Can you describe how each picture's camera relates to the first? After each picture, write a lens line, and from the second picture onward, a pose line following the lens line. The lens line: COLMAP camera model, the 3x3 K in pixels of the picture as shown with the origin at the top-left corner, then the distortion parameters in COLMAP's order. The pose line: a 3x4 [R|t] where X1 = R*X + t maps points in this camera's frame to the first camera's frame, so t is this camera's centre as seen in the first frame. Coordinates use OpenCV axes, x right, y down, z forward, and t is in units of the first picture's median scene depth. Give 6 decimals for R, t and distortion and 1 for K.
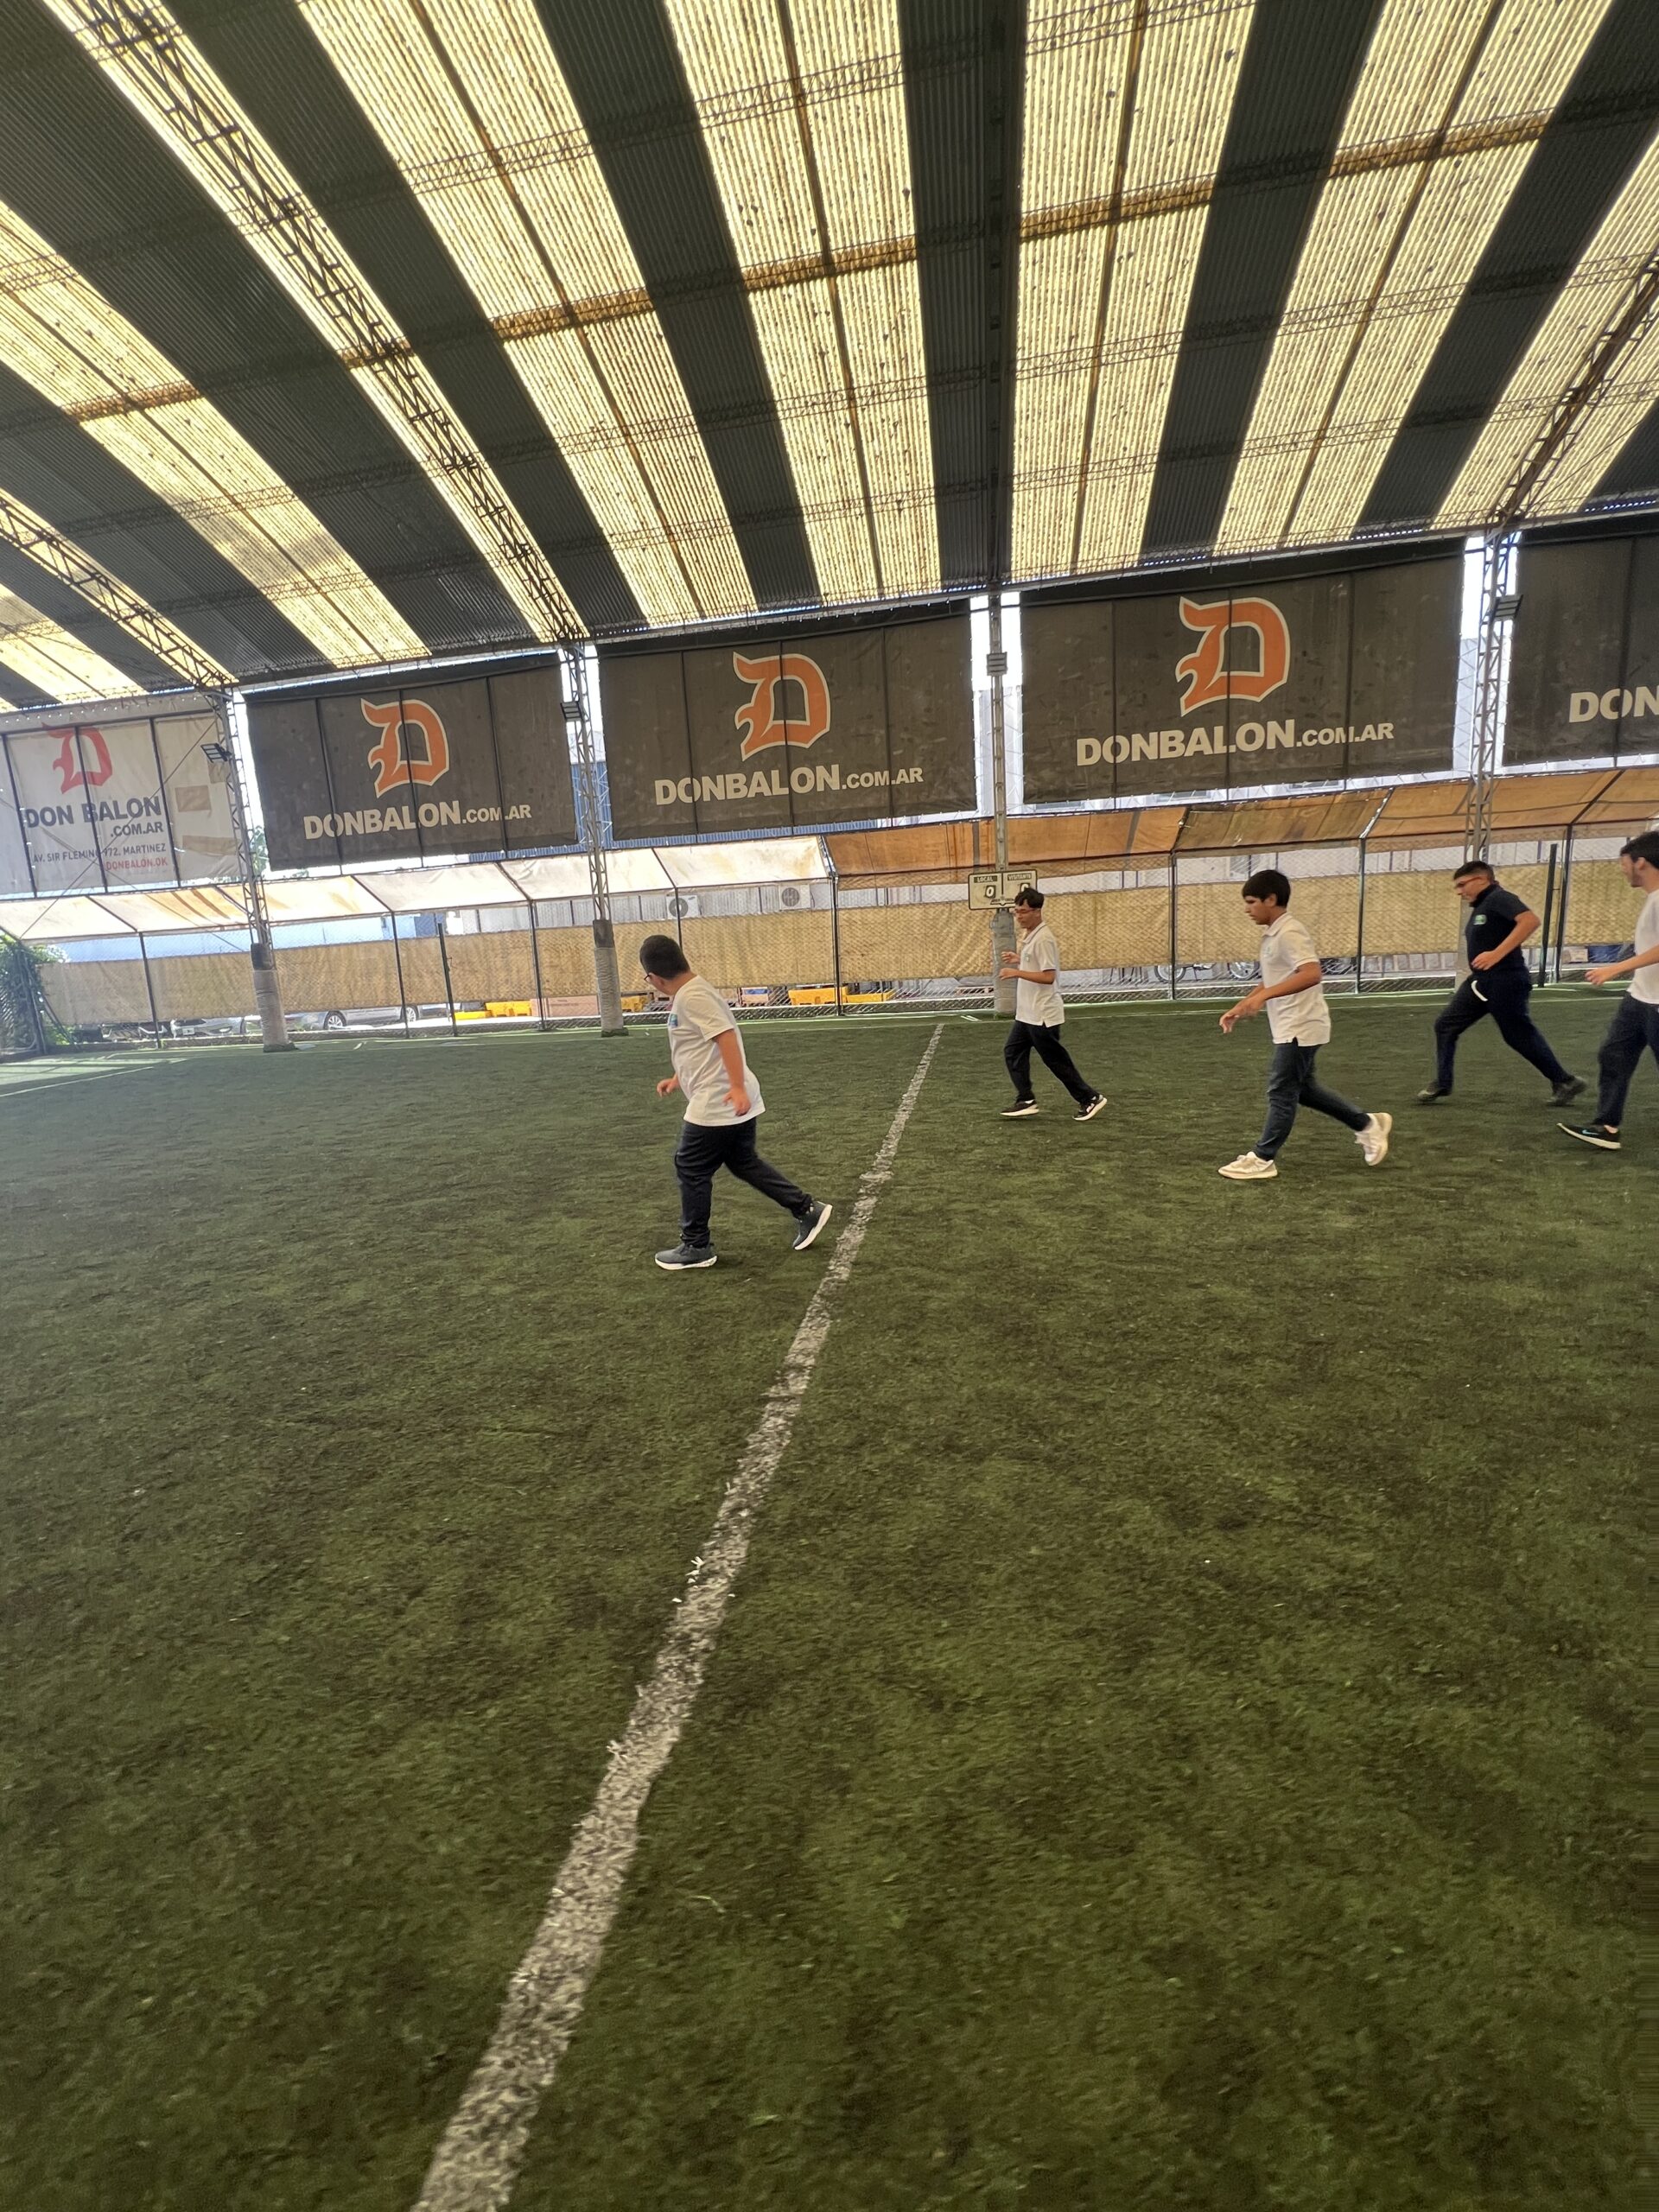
lens RADIAL K [[872.0, 0, 829.5], [0, 872.0, 1106.0], [0, 0, 1]] dist [-0.004156, 0.000273]
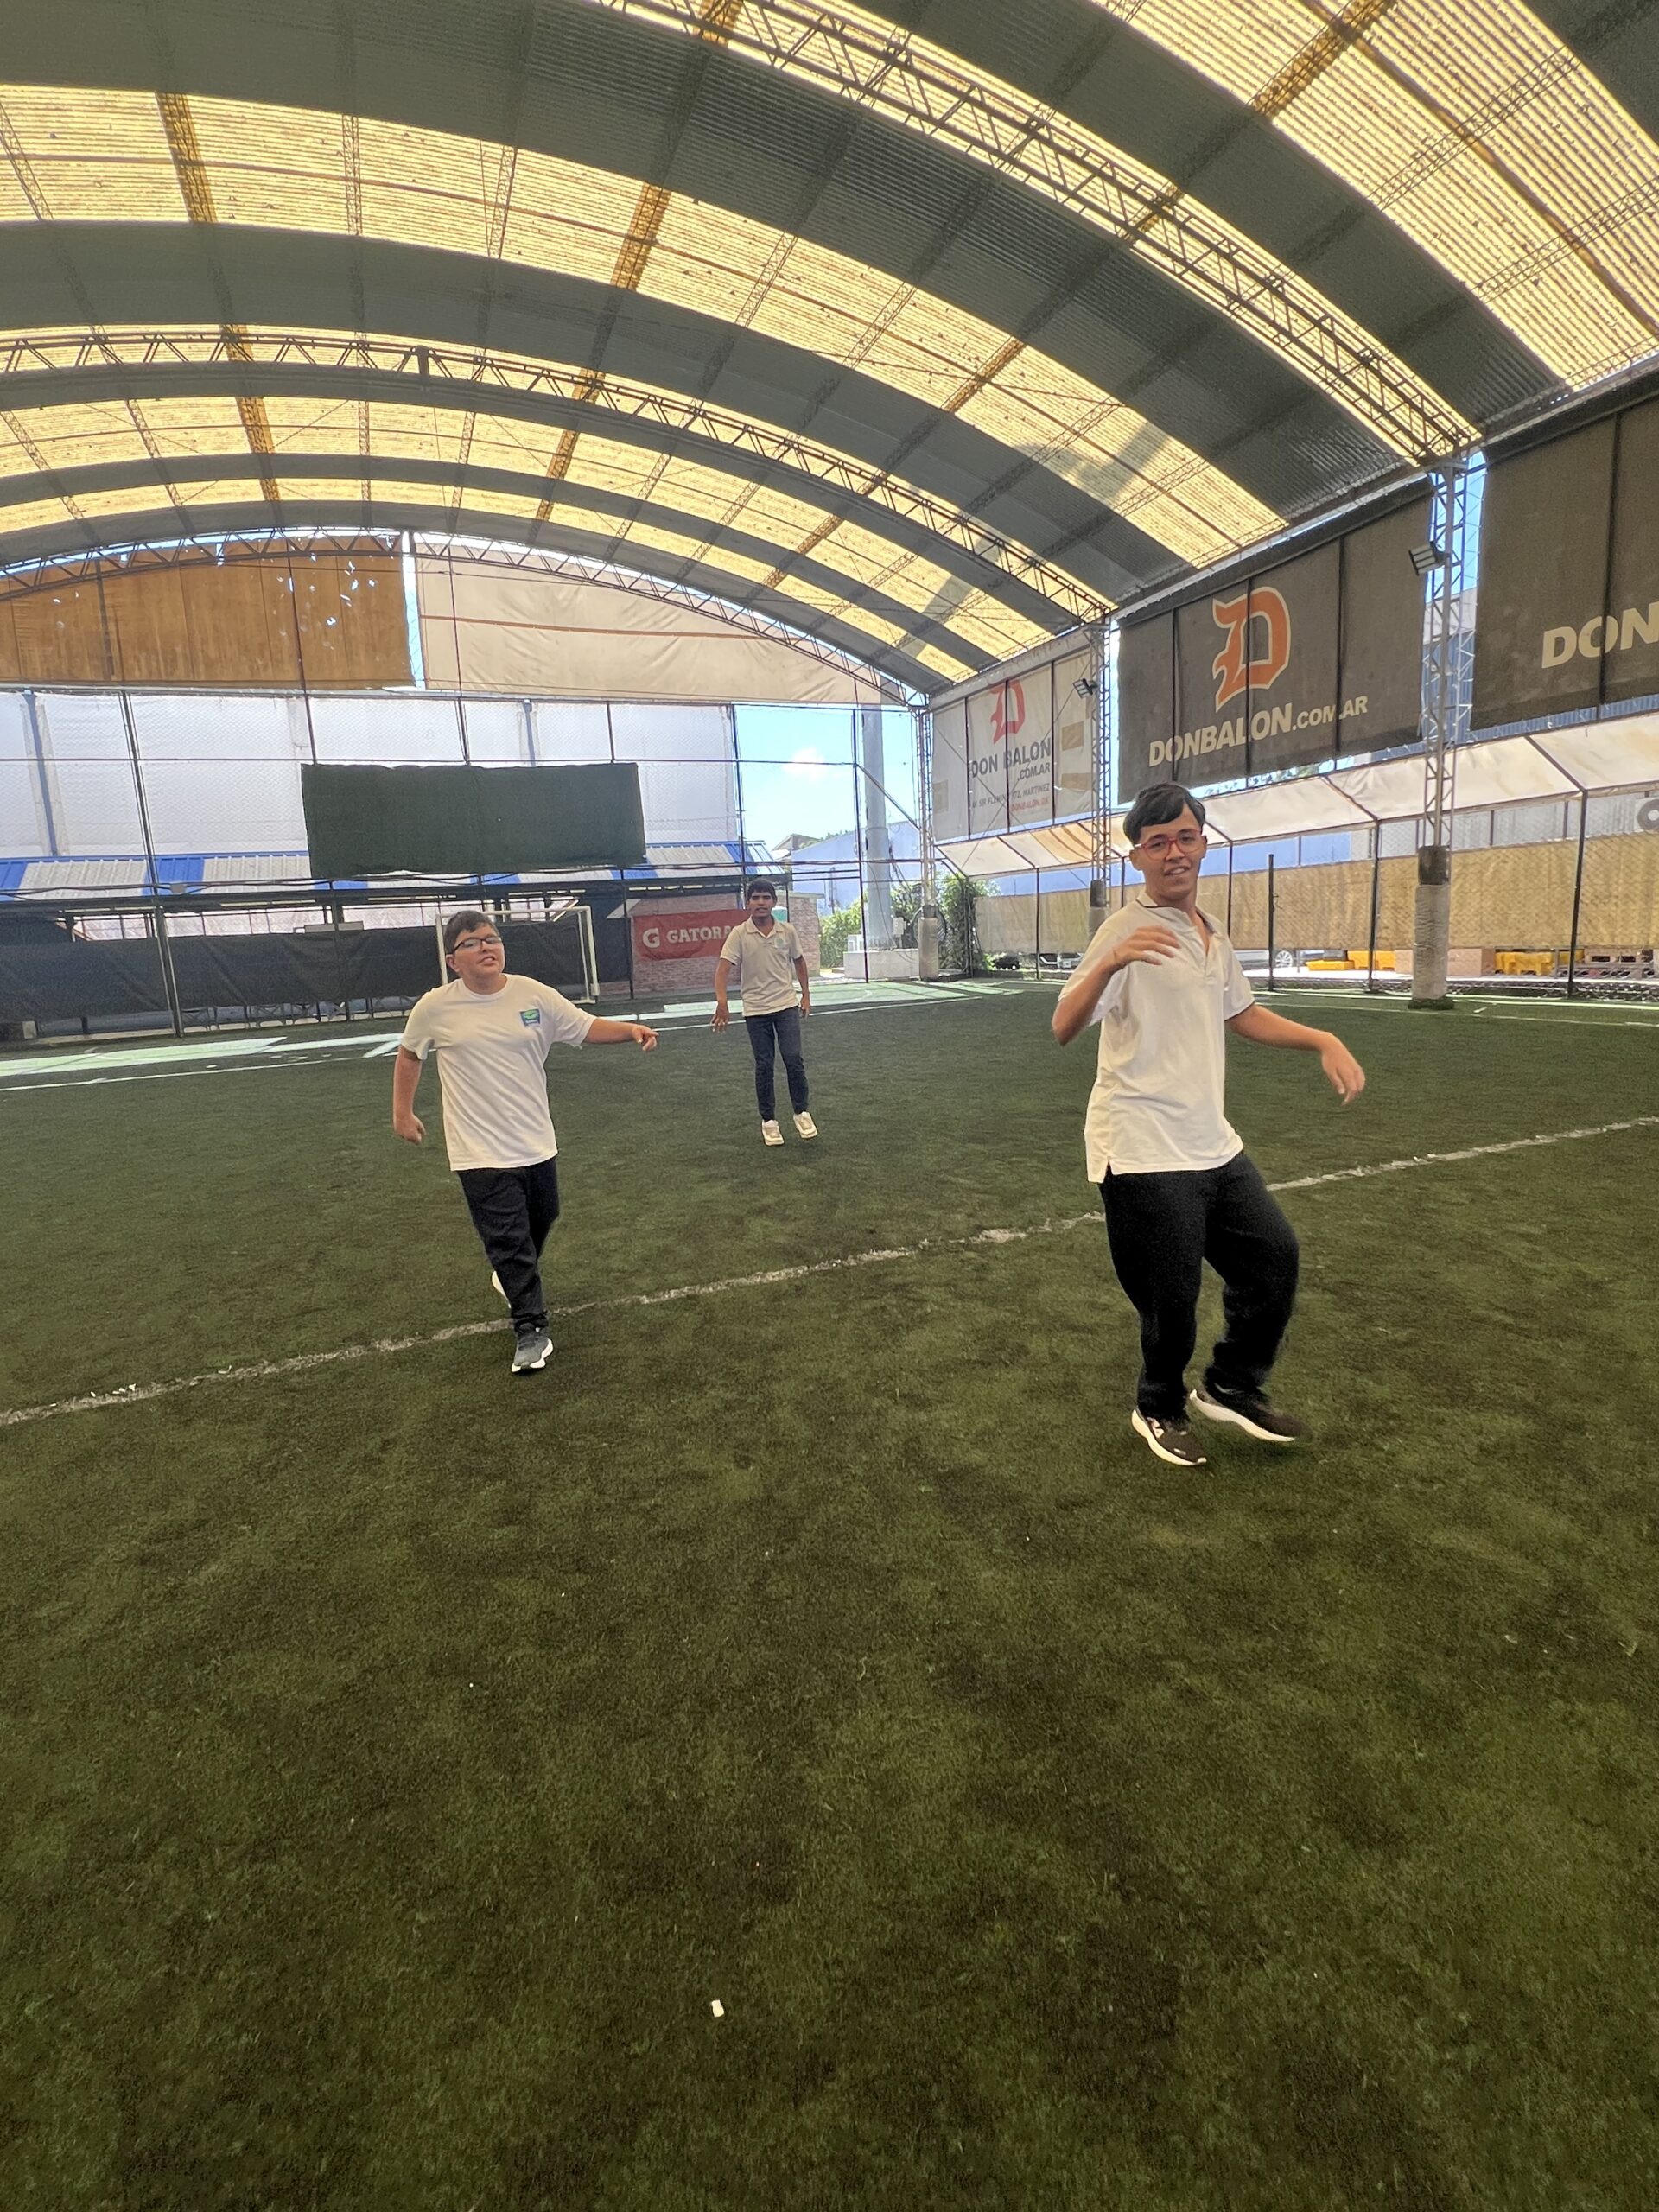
lens RADIAL K [[1057.2, 0, 829.5], [0, 1057.2, 1106.0], [0, 0, 1]] dist [-0.000098, 0.000705]
pose [[0.540072, 0.169325, -0.824410, 0.222057], [-0.134022, 0.984355, 0.114378, -0.035795], [0.830879, 0.048717, 0.554316, 0.114970]]
